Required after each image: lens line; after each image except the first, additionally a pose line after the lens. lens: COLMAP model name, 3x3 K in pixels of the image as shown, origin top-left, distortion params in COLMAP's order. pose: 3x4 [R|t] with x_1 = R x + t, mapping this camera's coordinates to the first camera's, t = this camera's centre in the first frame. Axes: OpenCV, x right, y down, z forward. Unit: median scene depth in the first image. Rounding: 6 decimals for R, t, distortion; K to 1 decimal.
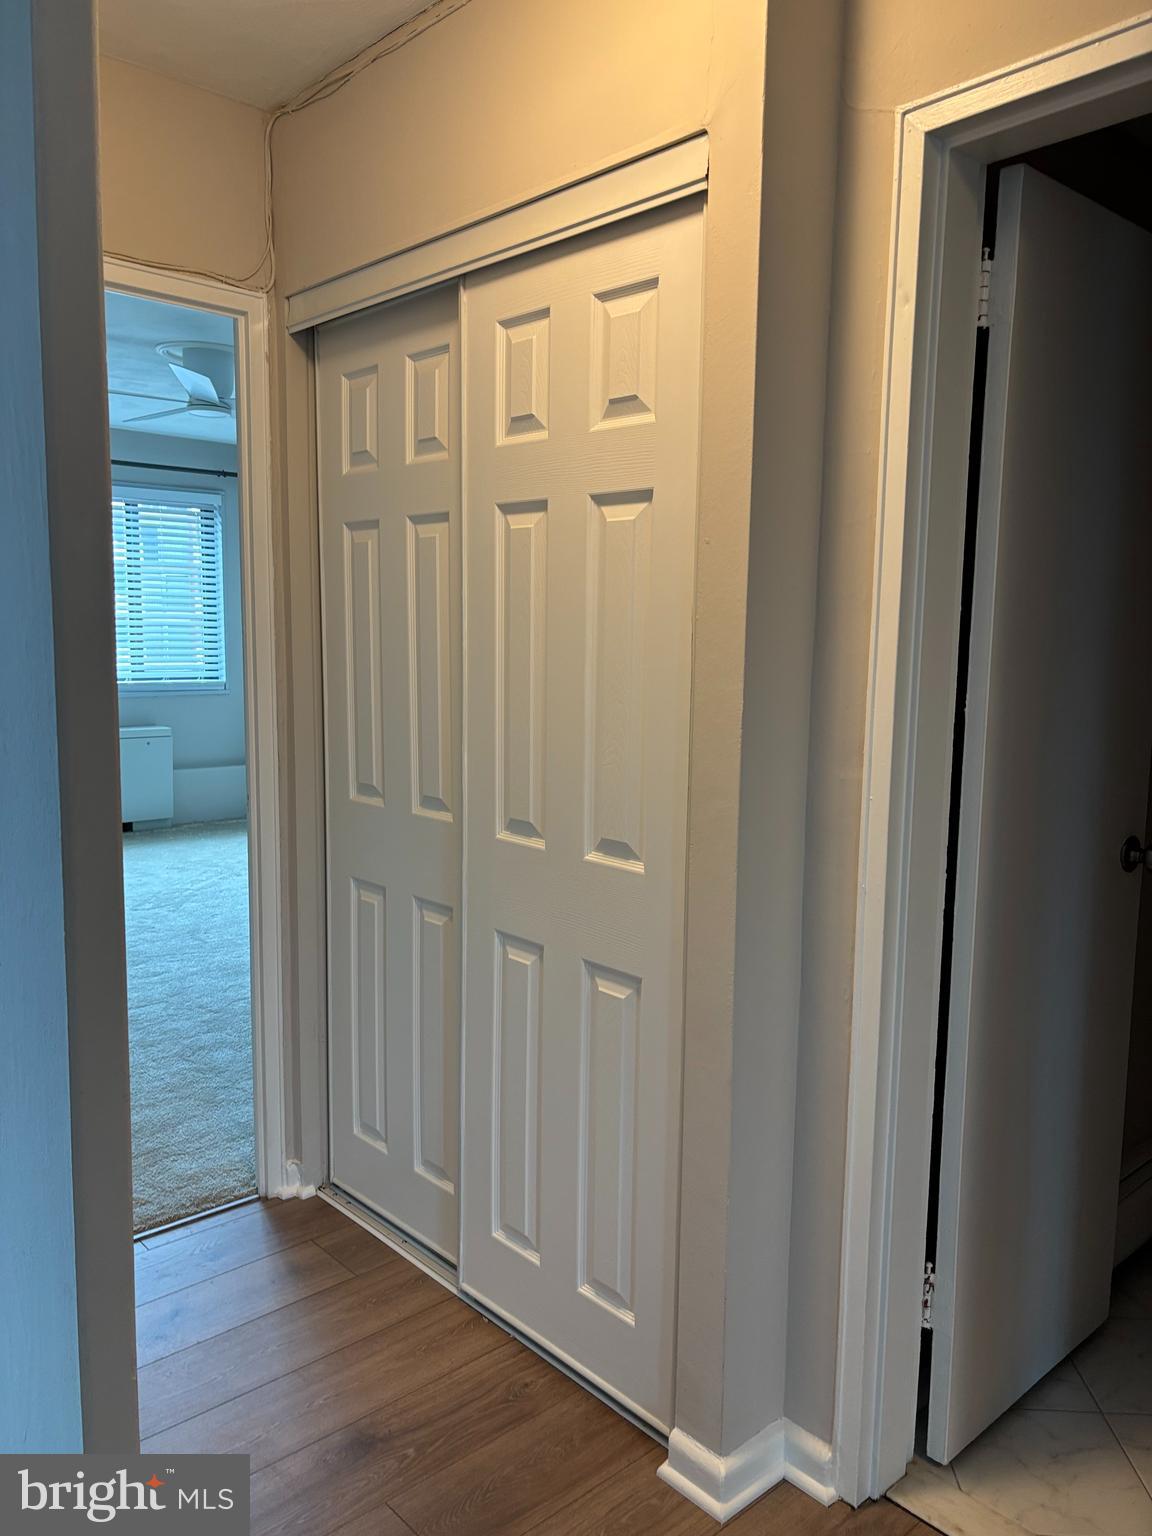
lens RADIAL K [[1159.2, 0, 581.0], [0, 1159.2, 758.7], [0, 0, 1]] dist [-0.000990, 0.000237]
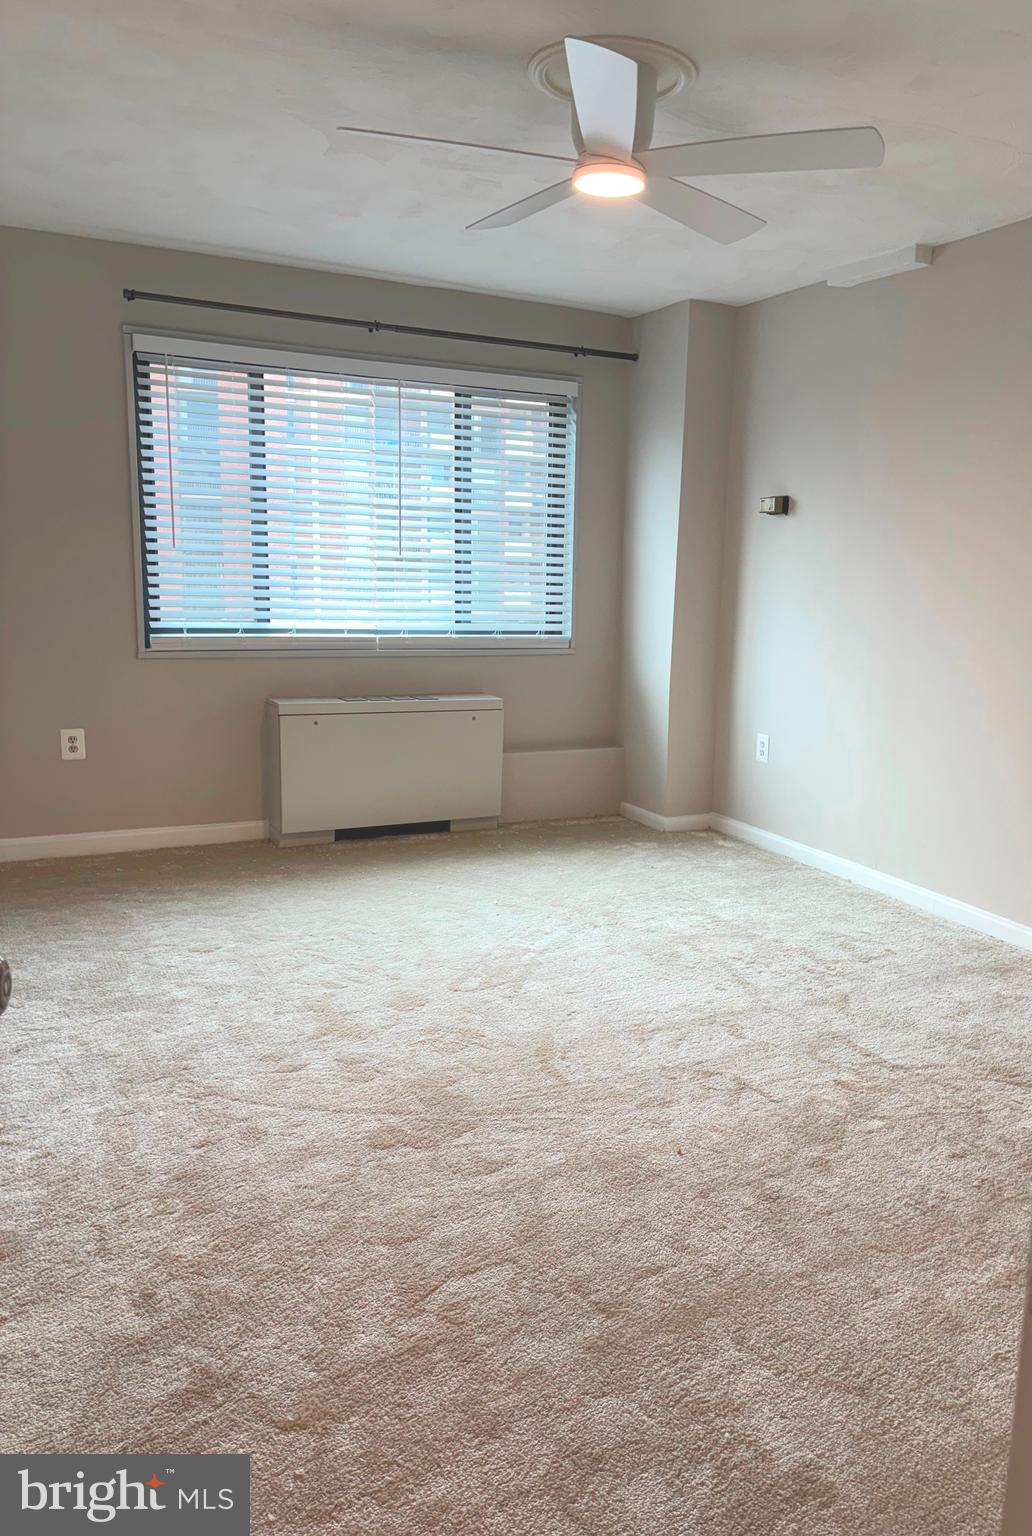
lens RADIAL K [[1102.9, 0, 518.3], [0, 1102.9, 774.1], [0, 0, 1]] dist [0.006756, 0.000182]
pose [[0.954666, 0.055089, -0.292537, -0.130263], [-0.036725, 0.997016, 0.067904, -0.026689], [0.295404, -0.054082, 0.953840, 0.314419]]
